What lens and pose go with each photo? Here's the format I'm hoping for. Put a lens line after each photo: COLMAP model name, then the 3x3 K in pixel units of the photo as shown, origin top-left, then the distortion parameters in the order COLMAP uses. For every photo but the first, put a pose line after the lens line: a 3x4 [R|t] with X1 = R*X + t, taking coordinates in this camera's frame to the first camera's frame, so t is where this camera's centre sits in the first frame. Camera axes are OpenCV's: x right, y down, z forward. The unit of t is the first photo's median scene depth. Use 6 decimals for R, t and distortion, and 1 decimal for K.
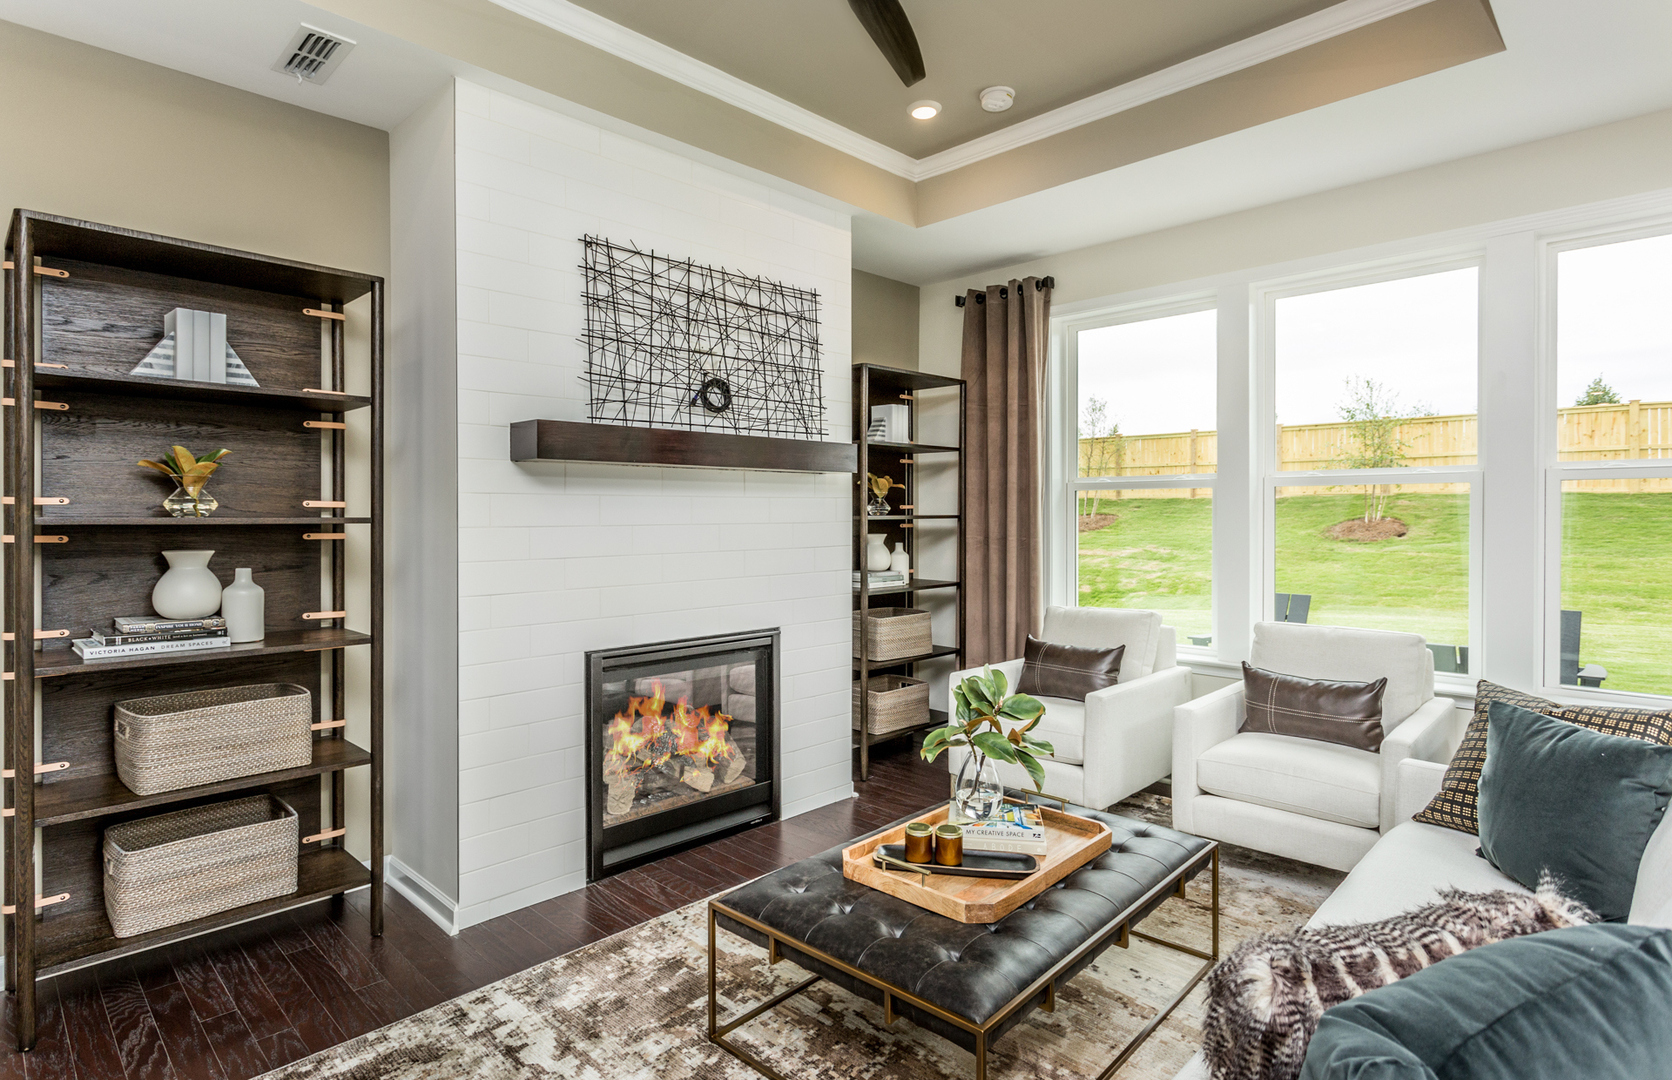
lens RADIAL K [[904.3, 0, 833.1], [0, 904.3, 524.4], [0, 0, 1]] dist [-0.007223, 0.000226]
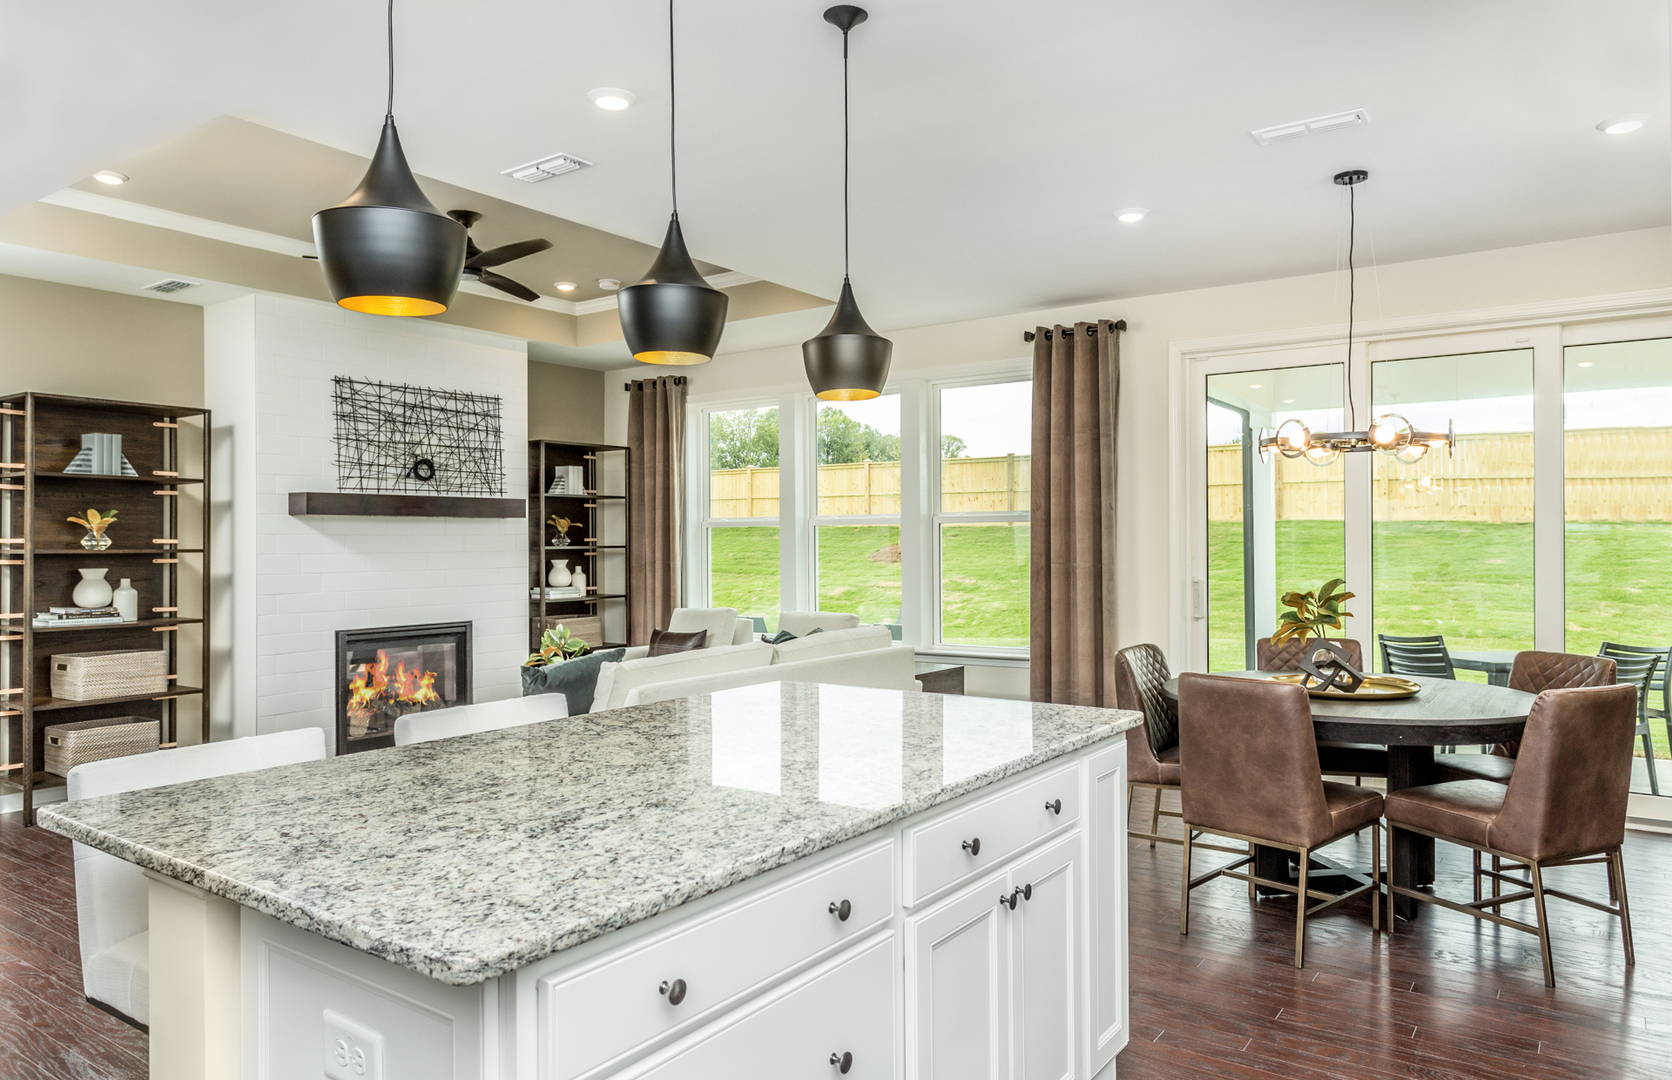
lens RADIAL K [[1087.6, 0, 826.8], [0, 1087.6, 543.8], [0, 0, 1]] dist [0.007761, 0.003001]
pose [[0.986429, -0.003915, 0.164144, 0.249407], [0.005758, 0.999926, -0.010755, 0.009060], [-0.164090, 0.011554, 0.986378, -0.976404]]
